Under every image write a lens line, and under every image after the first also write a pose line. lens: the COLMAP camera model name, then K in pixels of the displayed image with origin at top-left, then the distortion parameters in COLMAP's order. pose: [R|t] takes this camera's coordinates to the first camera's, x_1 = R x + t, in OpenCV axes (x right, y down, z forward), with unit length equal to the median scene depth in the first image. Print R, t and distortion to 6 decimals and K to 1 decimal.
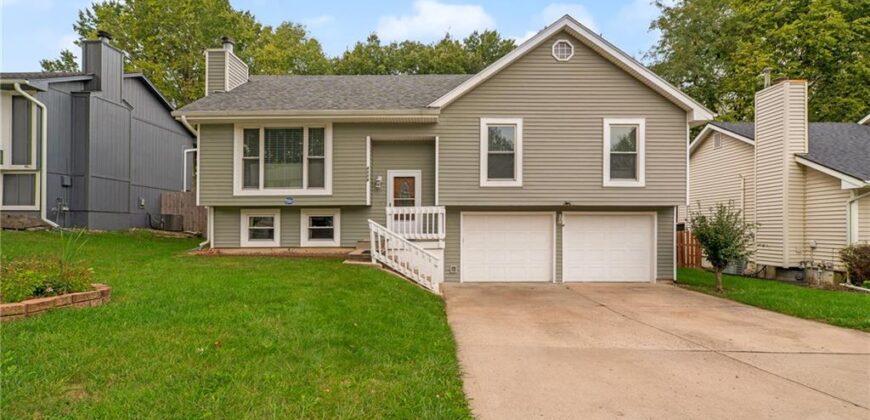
lens RADIAL K [[391.4, 0, 434.0], [0, 391.4, 213.0], [0, 0, 1]] dist [-0.003305, 0.000653]
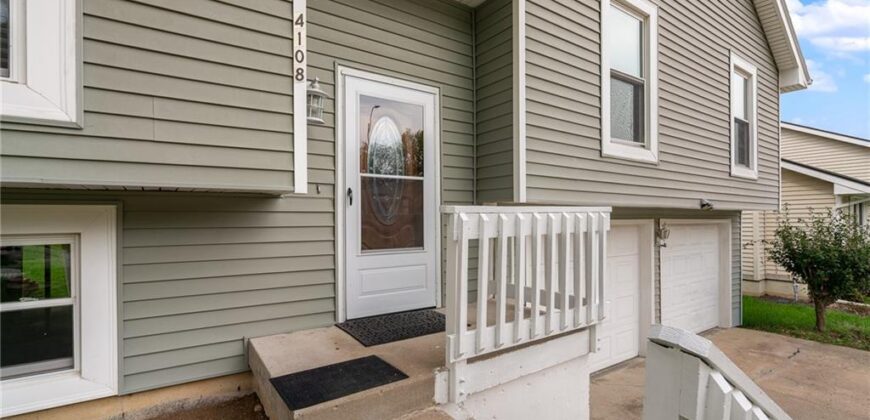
lens RADIAL K [[391.4, 0, 429.8], [0, 391.4, 223.4], [0, 0, 1]] dist [-0.003305, 0.000653]
pose [[0.828224, -0.007547, 0.560346, -0.225888], [-0.005833, 0.999739, 0.022086, -0.008138], [-0.560366, -0.021561, 0.827964, 0.765029]]
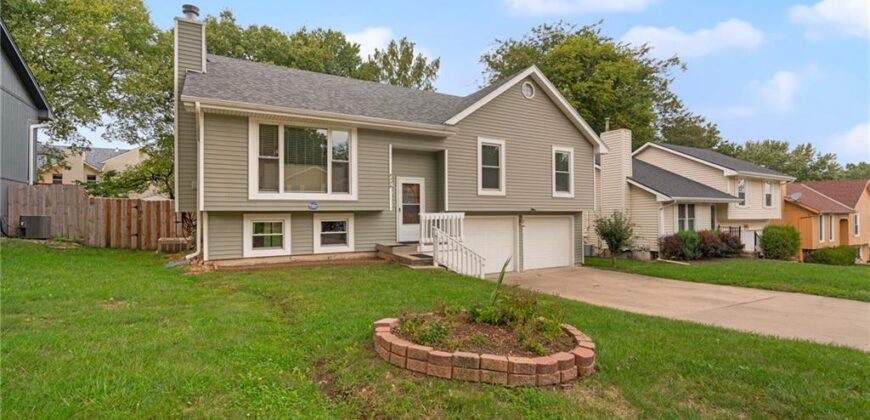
lens RADIAL K [[391.4, 0, 432.5], [0, 391.4, 214.1], [0, 0, 1]] dist [-0.003305, 0.000653]
pose [[0.871215, -0.002225, 0.490897, -0.573418], [-0.000315, 0.999987, 0.005092, -0.015095], [-0.490902, -0.004591, 0.871203, 0.032094]]
